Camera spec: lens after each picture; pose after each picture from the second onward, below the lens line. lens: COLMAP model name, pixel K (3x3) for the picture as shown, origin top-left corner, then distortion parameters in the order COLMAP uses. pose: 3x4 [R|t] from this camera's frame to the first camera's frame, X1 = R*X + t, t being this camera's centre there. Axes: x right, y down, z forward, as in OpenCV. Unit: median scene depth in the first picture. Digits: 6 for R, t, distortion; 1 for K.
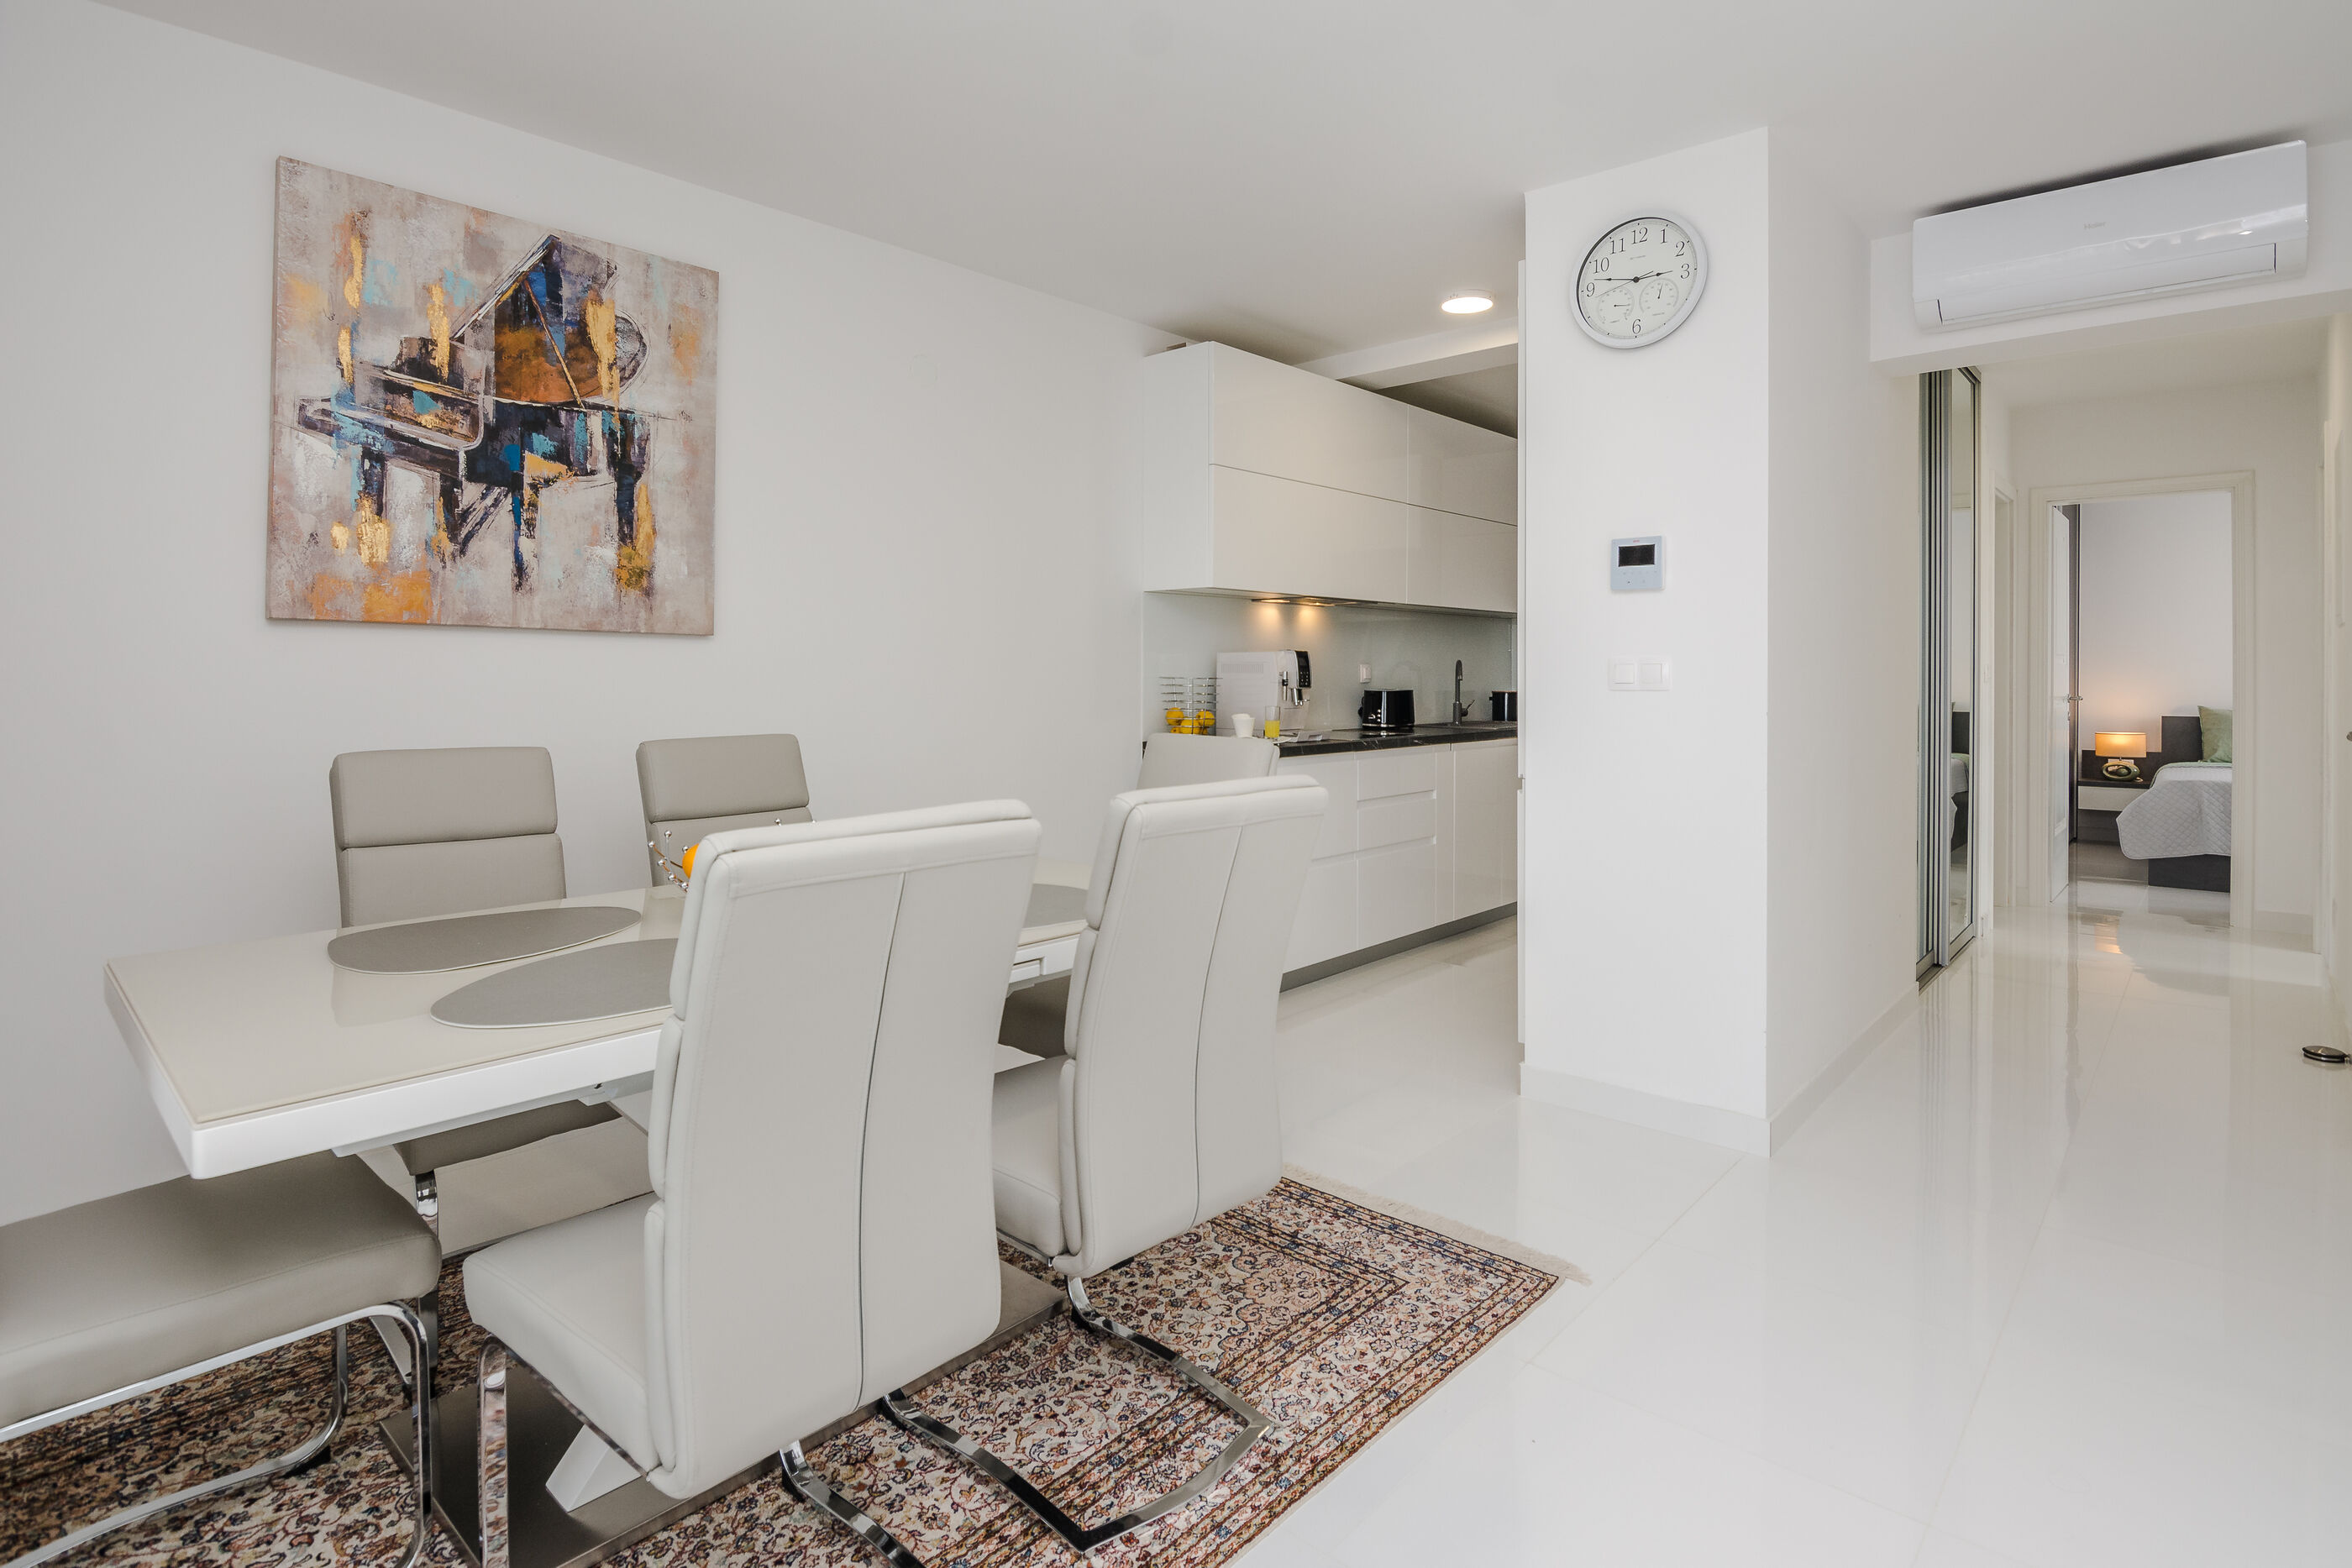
lens RADIAL K [[1227.8, 0, 1183.4], [0, 1227.8, 674.5], [0, 0, 1]] dist [-0.010307, -0.002617]
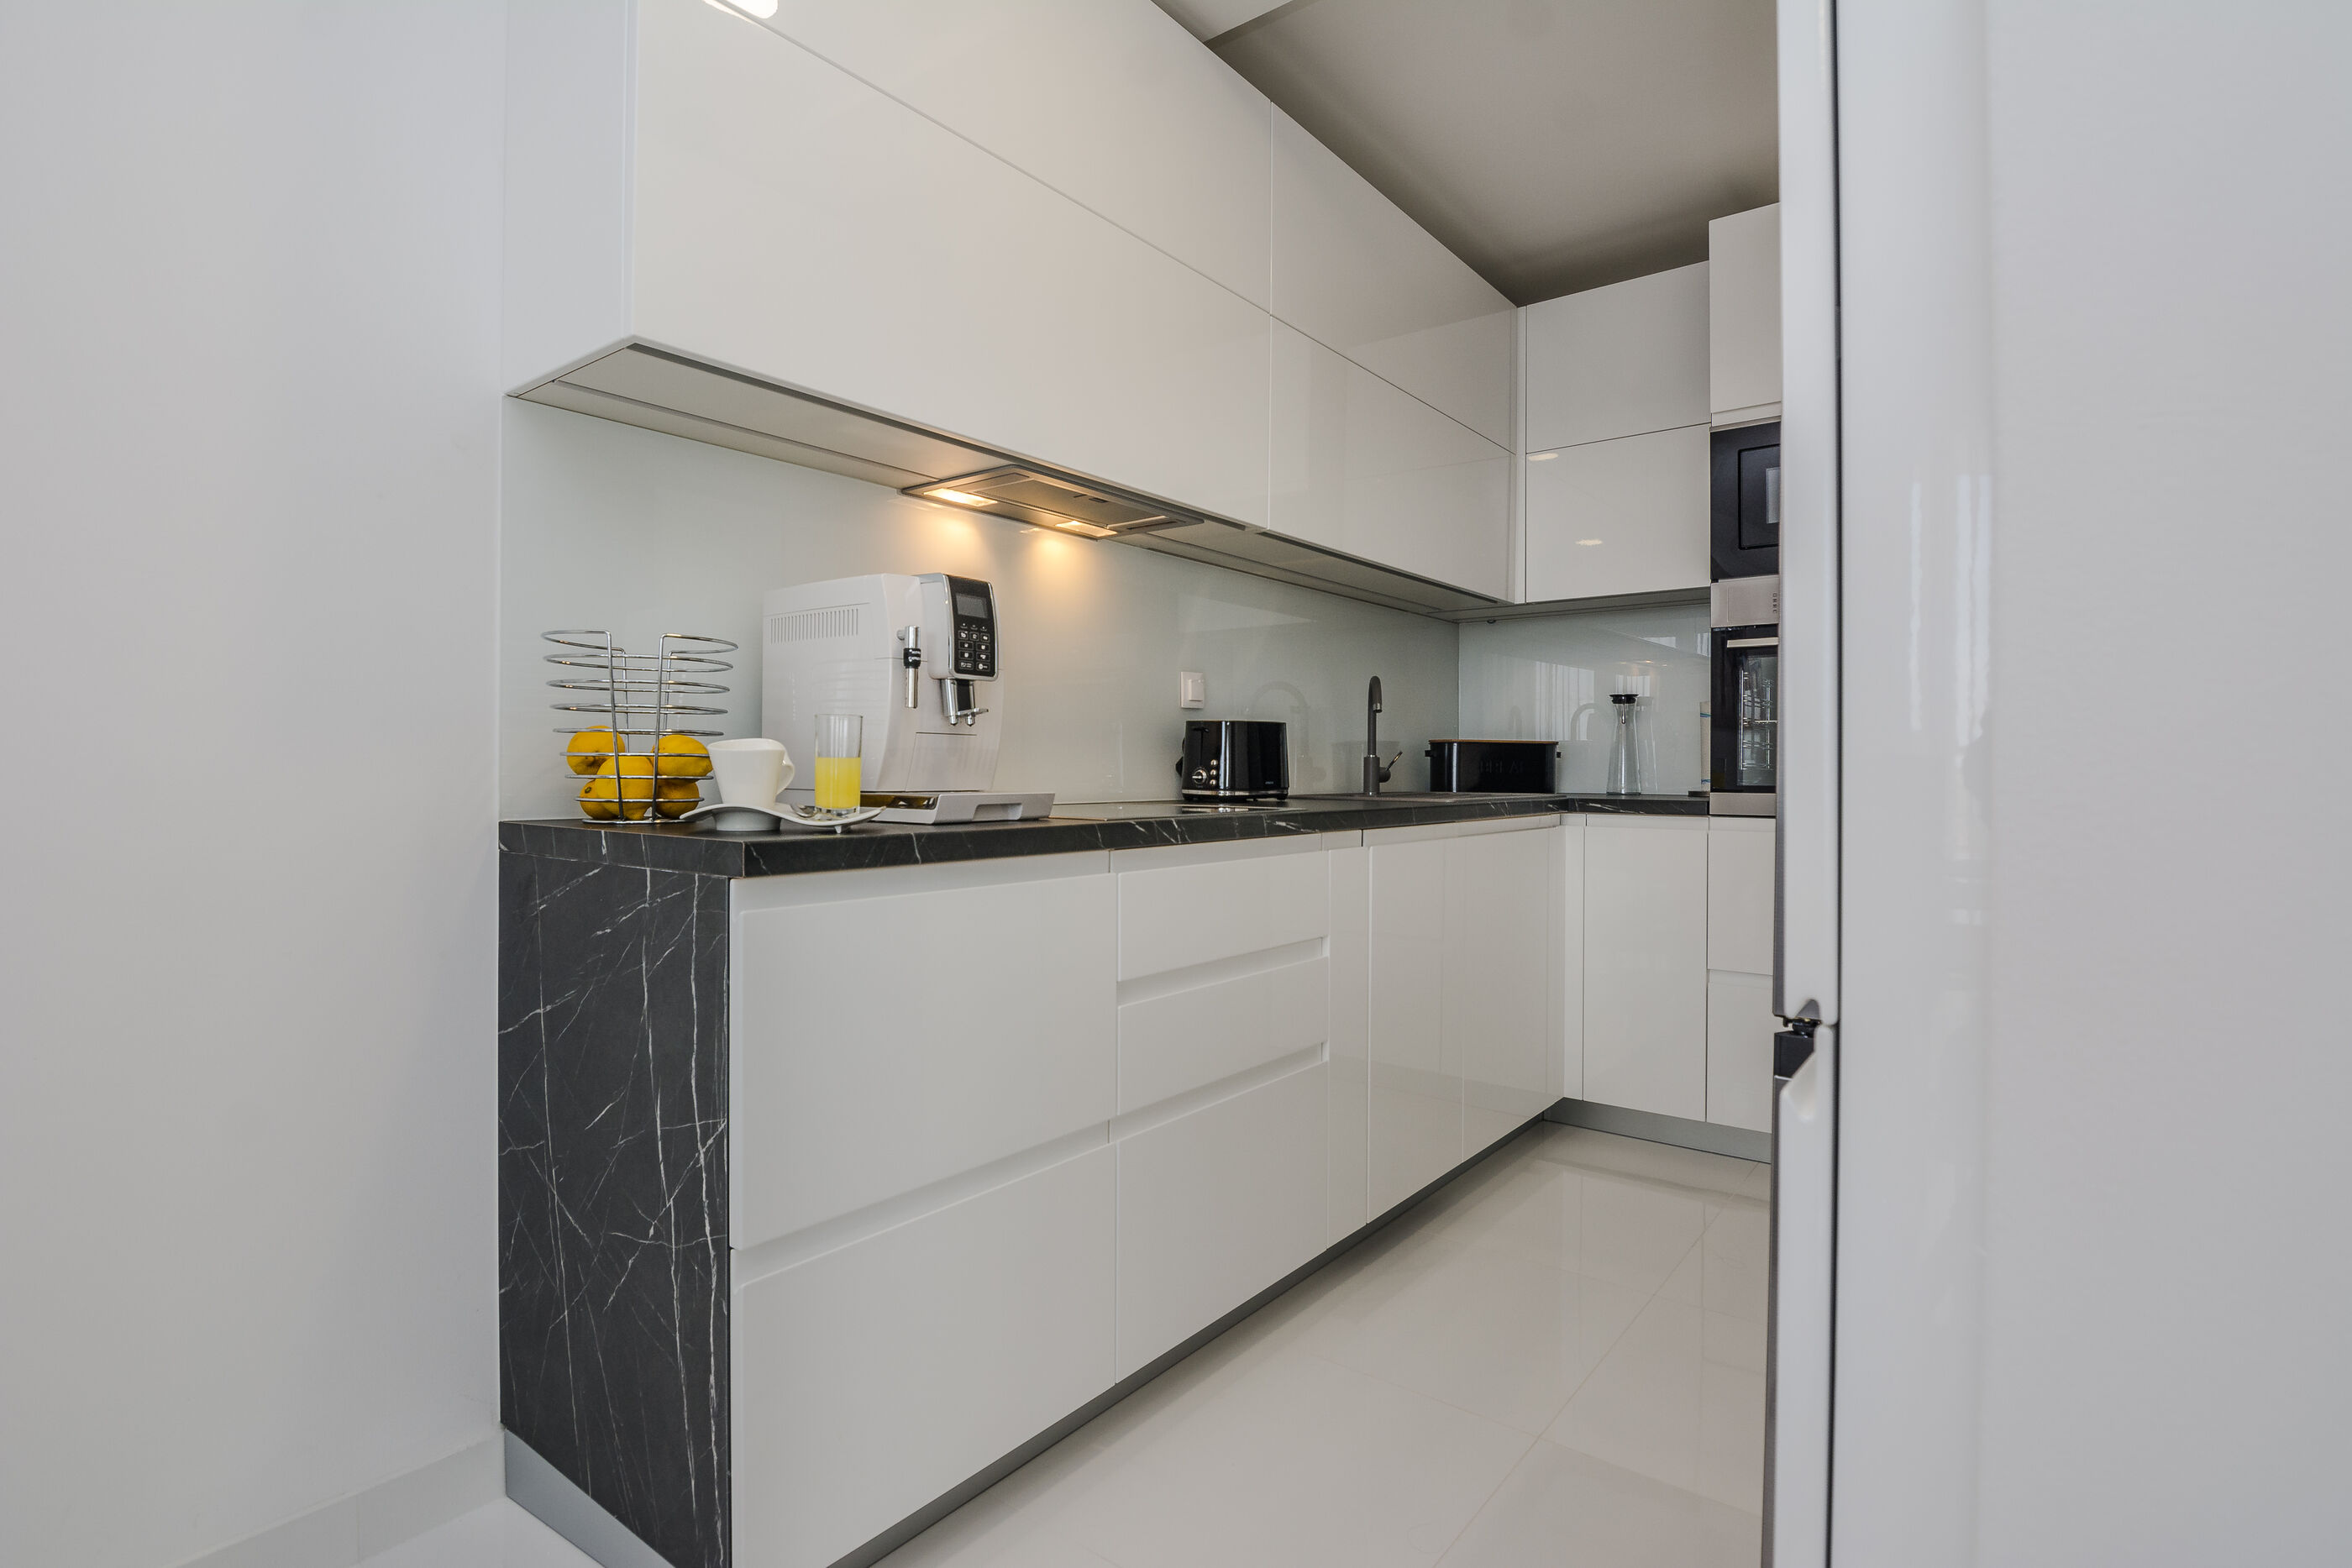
lens RADIAL K [[1161.3, 0, 1156.2], [0, 1161.3, 771.9], [0, 0, 1]] dist [-0.001562, -0.015626]
pose [[0.998923, 0.003141, 0.046295, 0.216218], [-0.003305, 0.999989, 0.003472, 0.059927], [-0.046284, -0.003621, 0.998922, 1.019425]]
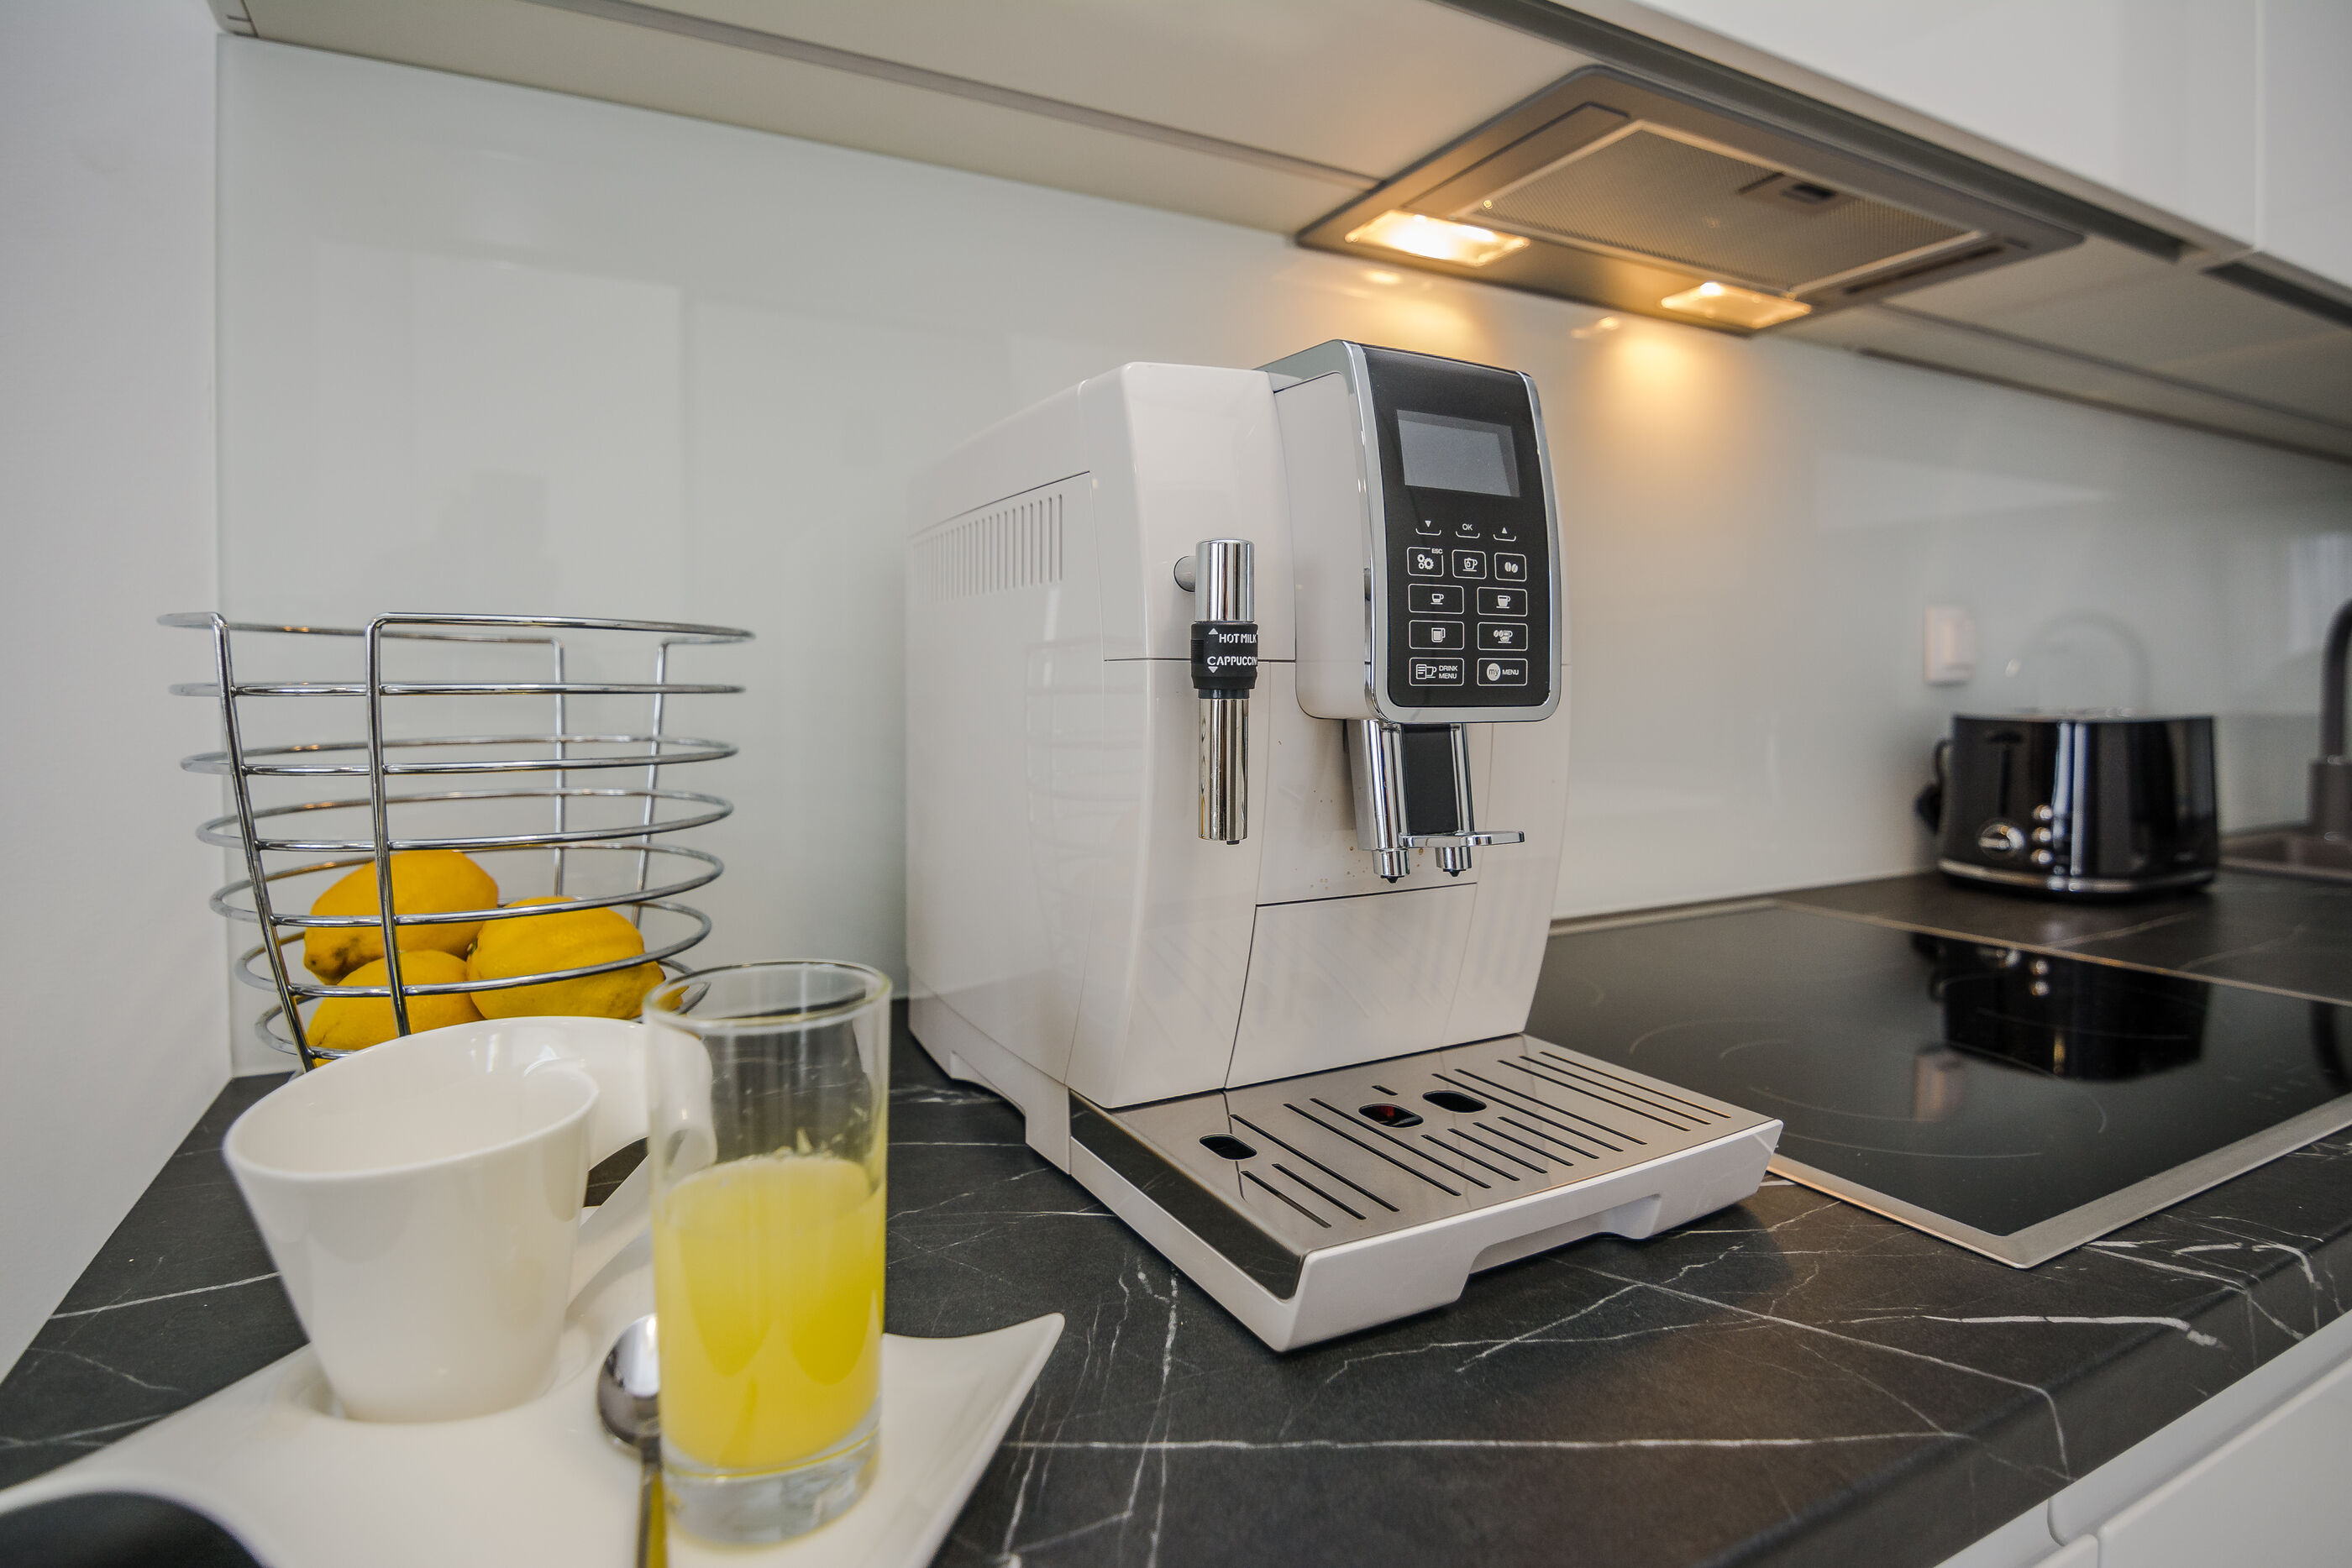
lens RADIAL K [[1117.5, 0, 1120.5], [0, 1117.5, 737.9], [0, 0, 1]] dist [-0.014419, -0.000326]
pose [[0.909566, -0.002049, -0.415555, 0.174337], [0.016222, 0.999401, 0.030577, 0.015055], [0.415244, -0.034553, 0.909054, 1.423701]]
